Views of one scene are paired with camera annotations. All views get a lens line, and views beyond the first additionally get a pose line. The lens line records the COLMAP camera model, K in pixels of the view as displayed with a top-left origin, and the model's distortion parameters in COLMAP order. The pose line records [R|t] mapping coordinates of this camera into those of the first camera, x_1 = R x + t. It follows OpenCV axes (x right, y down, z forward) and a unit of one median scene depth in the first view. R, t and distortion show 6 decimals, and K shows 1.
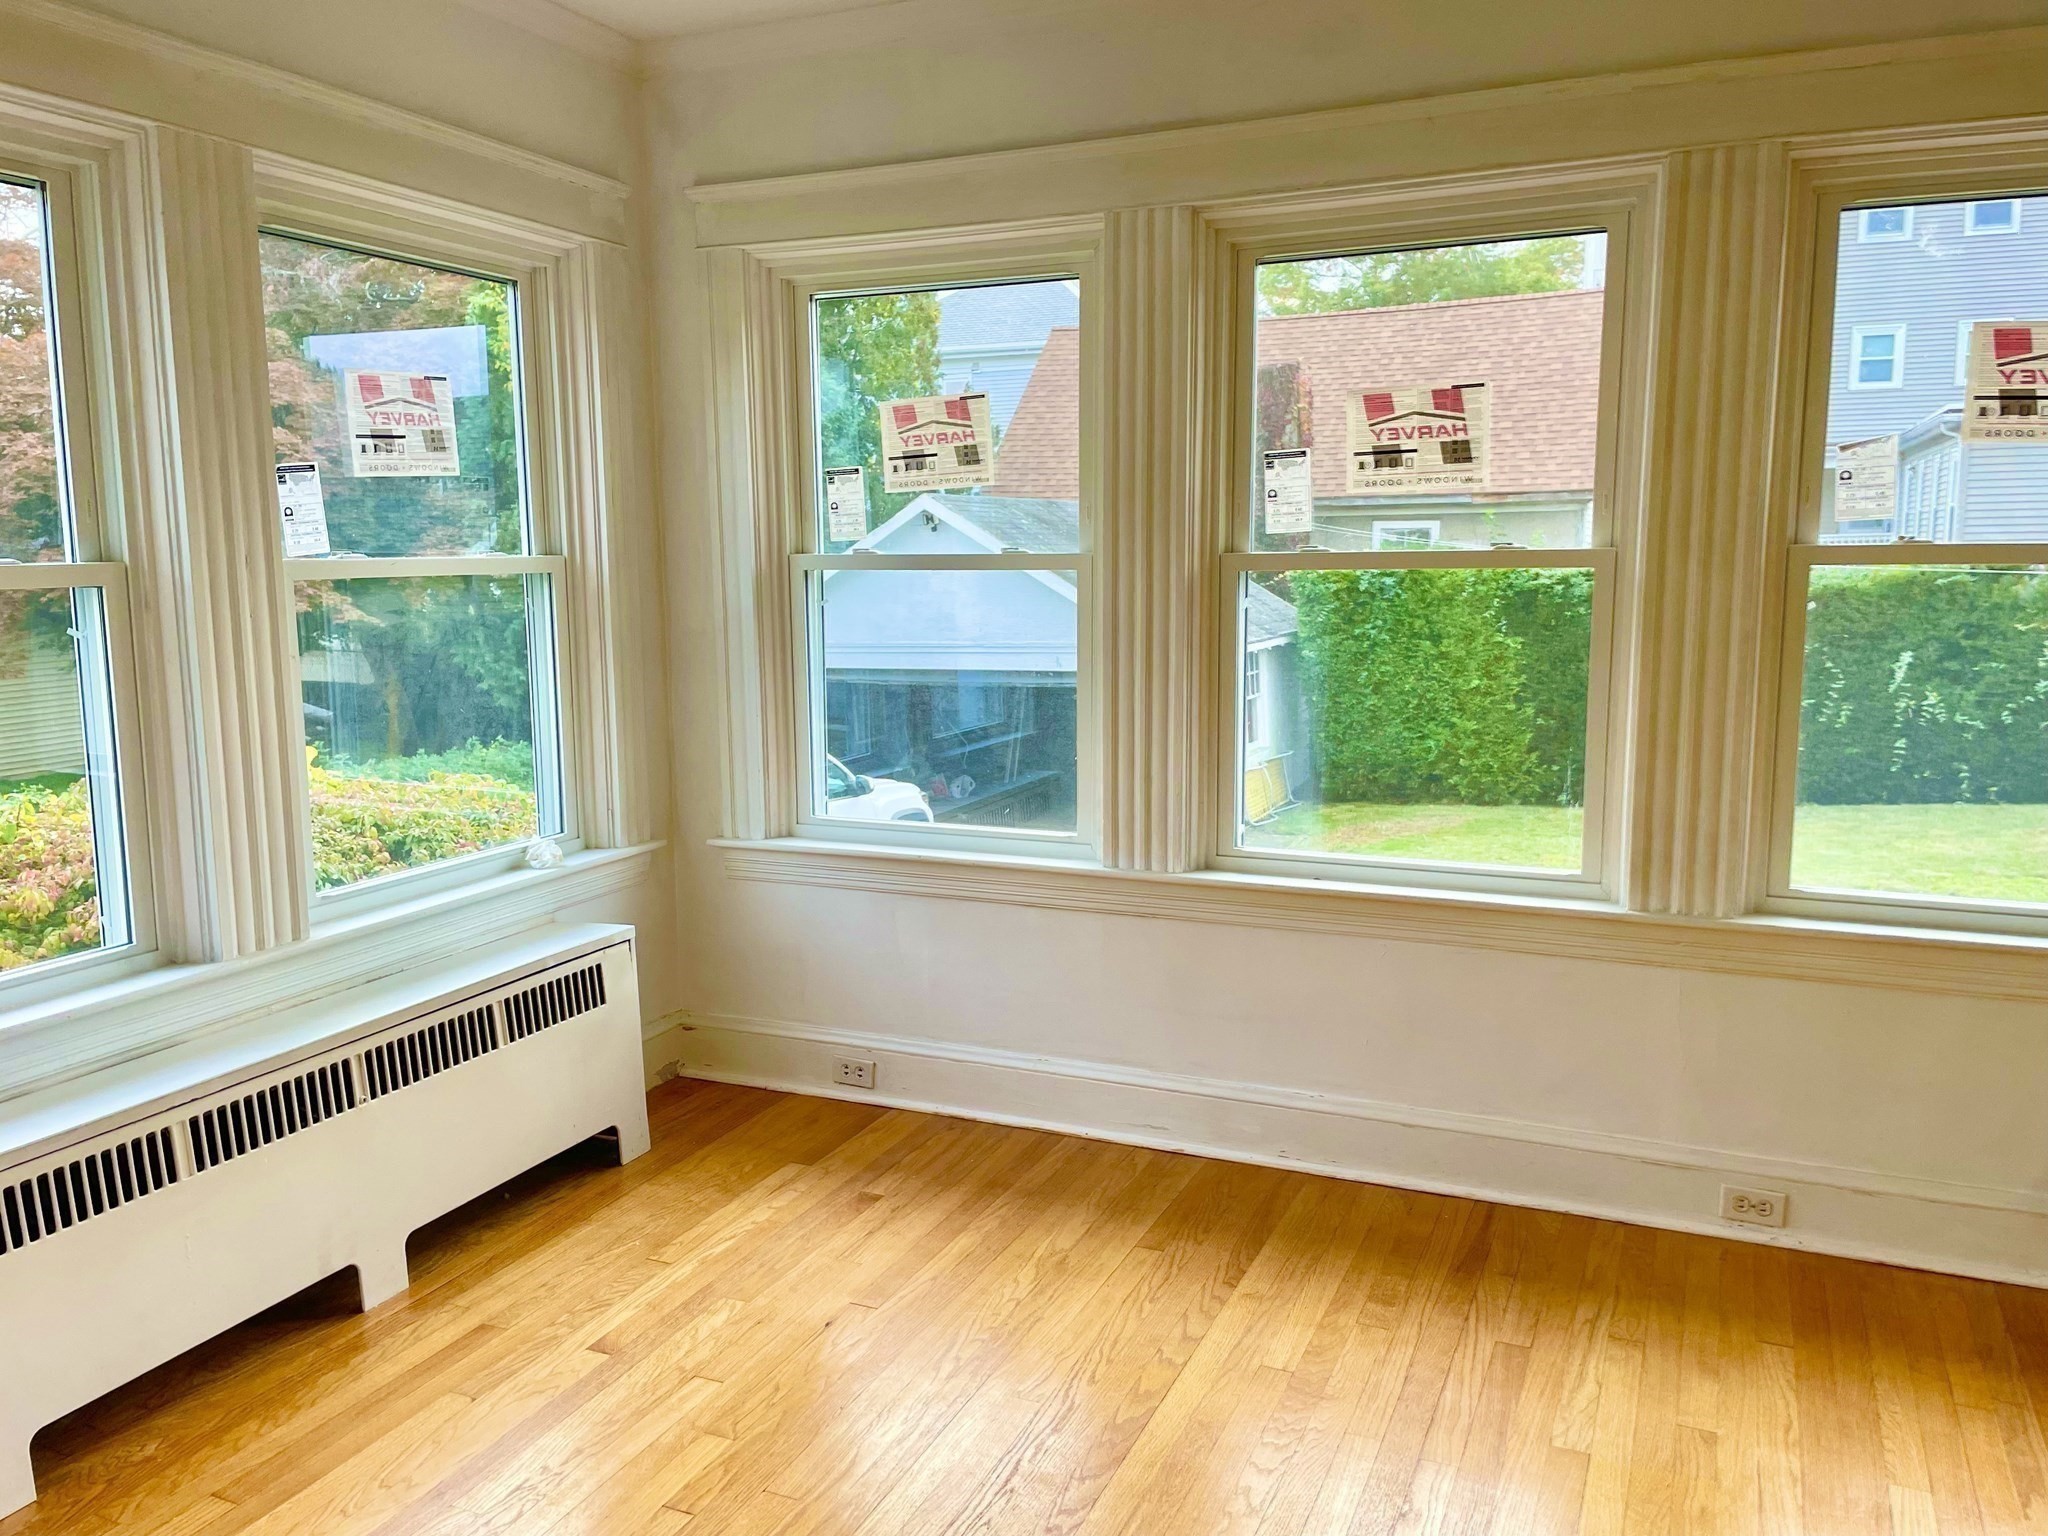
lens RADIAL K [[1596.6, 0, 1024.0], [0, 1596.6, 768.0], [0, 0, 1]] dist [0.137351, -0.140907]
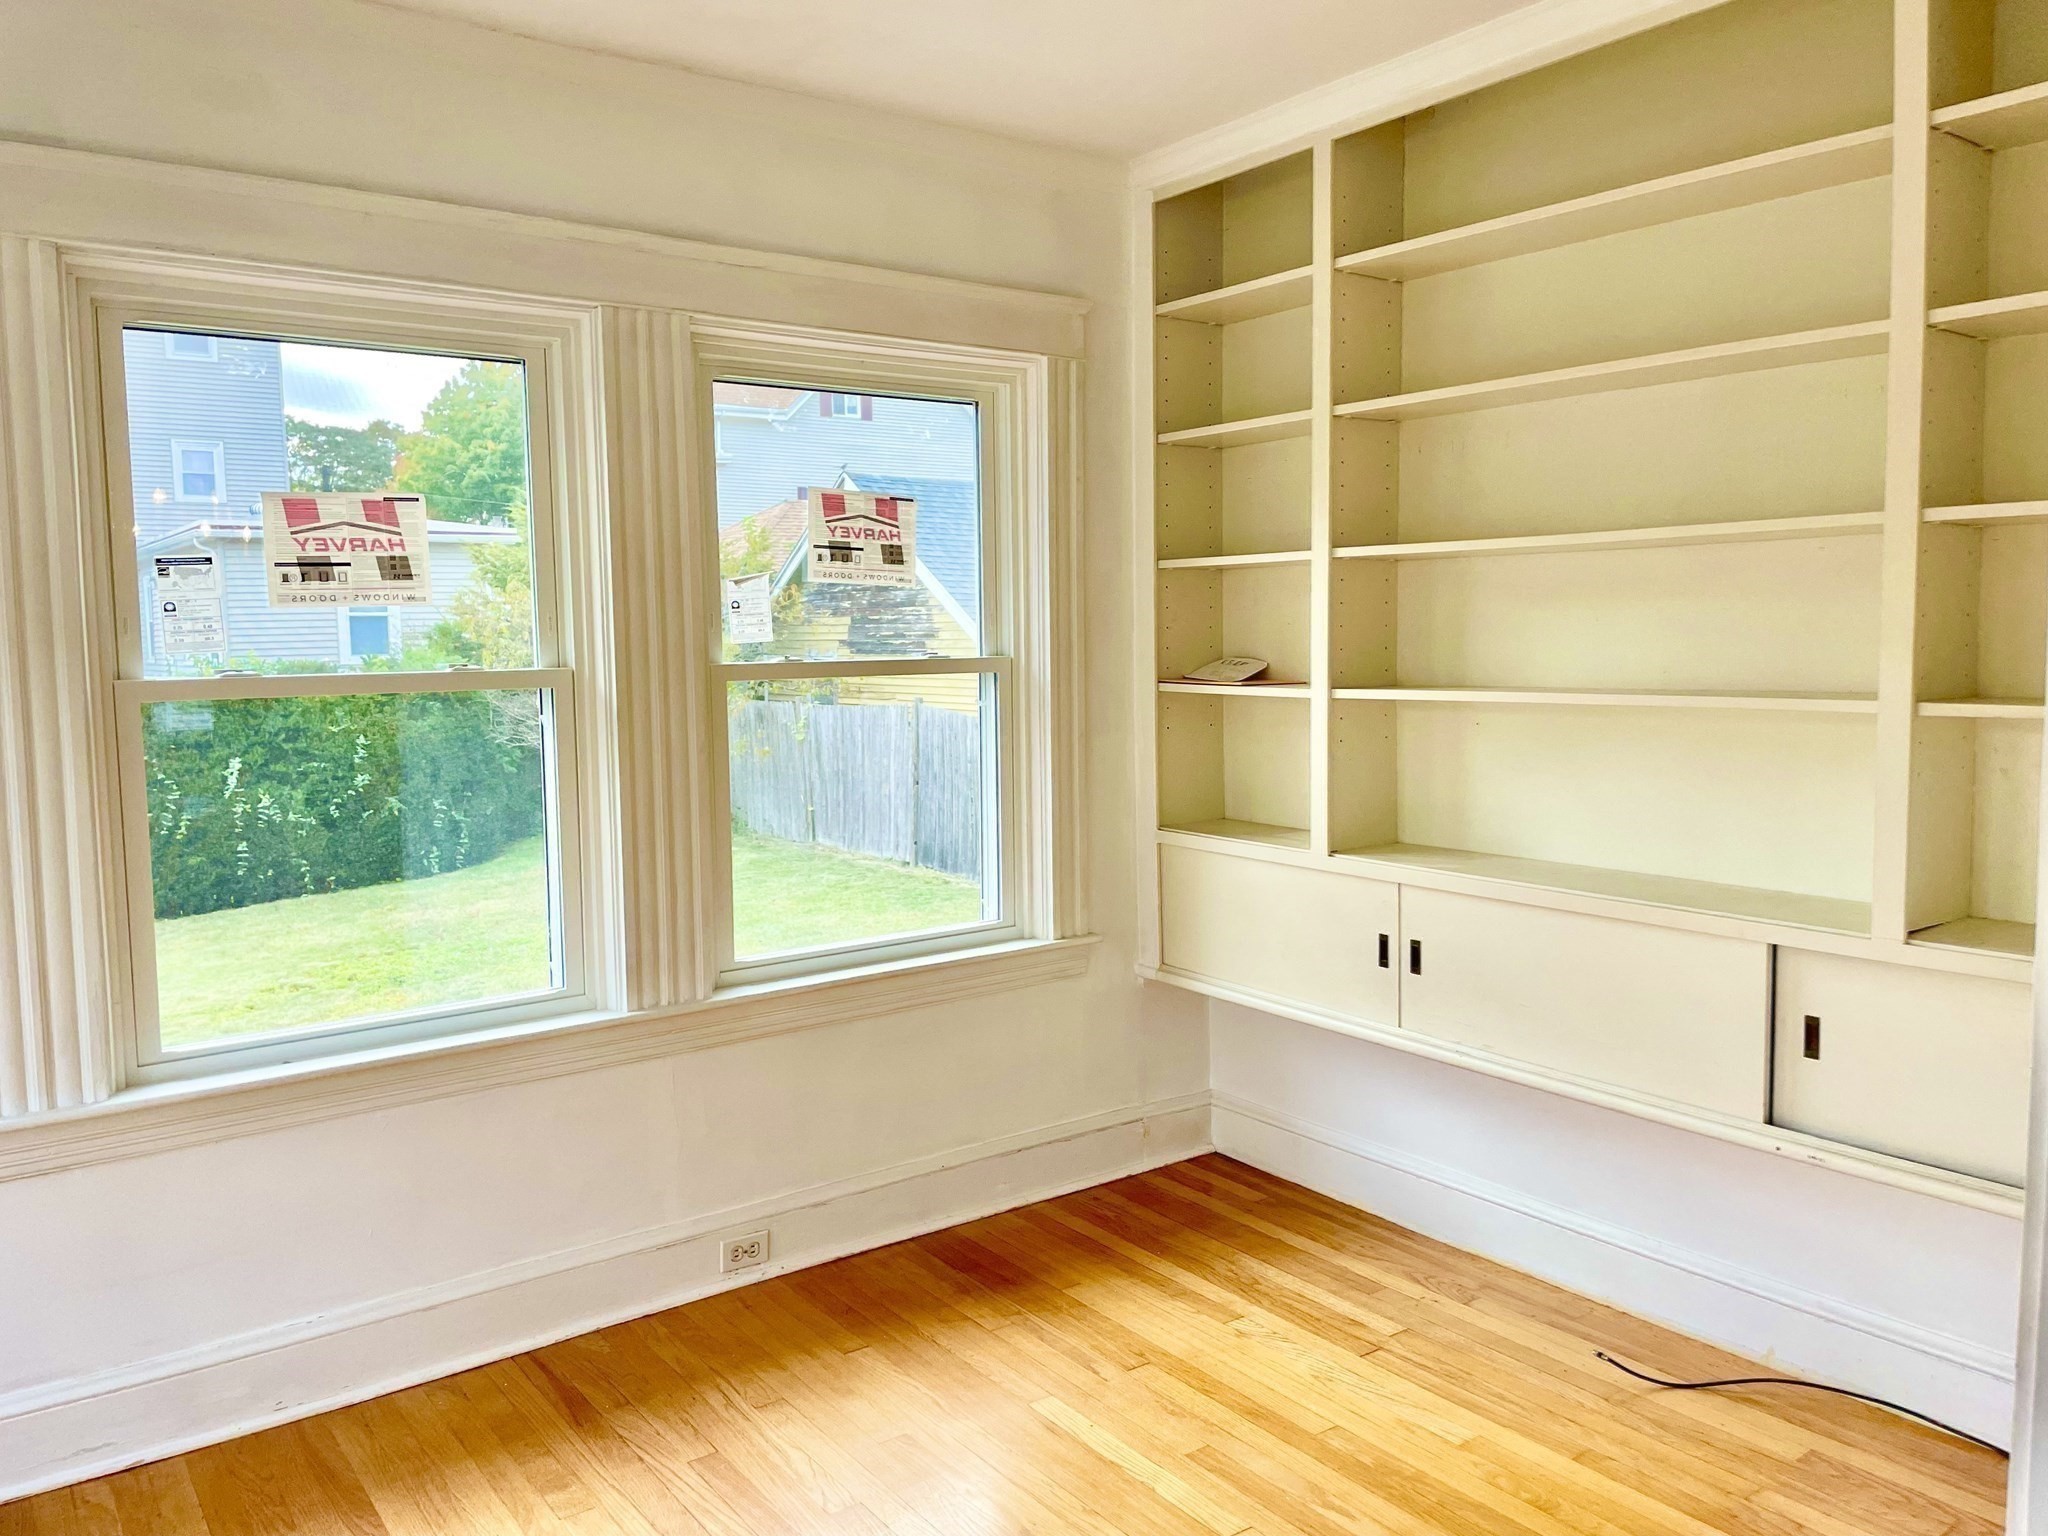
lens RADIAL K [[1596.6, 0, 1024.0], [0, 1596.6, 768.0], [0, 0, 1]] dist [0.137351, -0.140907]
pose [[0.507729, -0.078242, 0.857957, -0.354296], [0.132827, 0.991069, 0.011776, -0.043787], [-0.851216, 0.107981, 0.513587, 0.221126]]
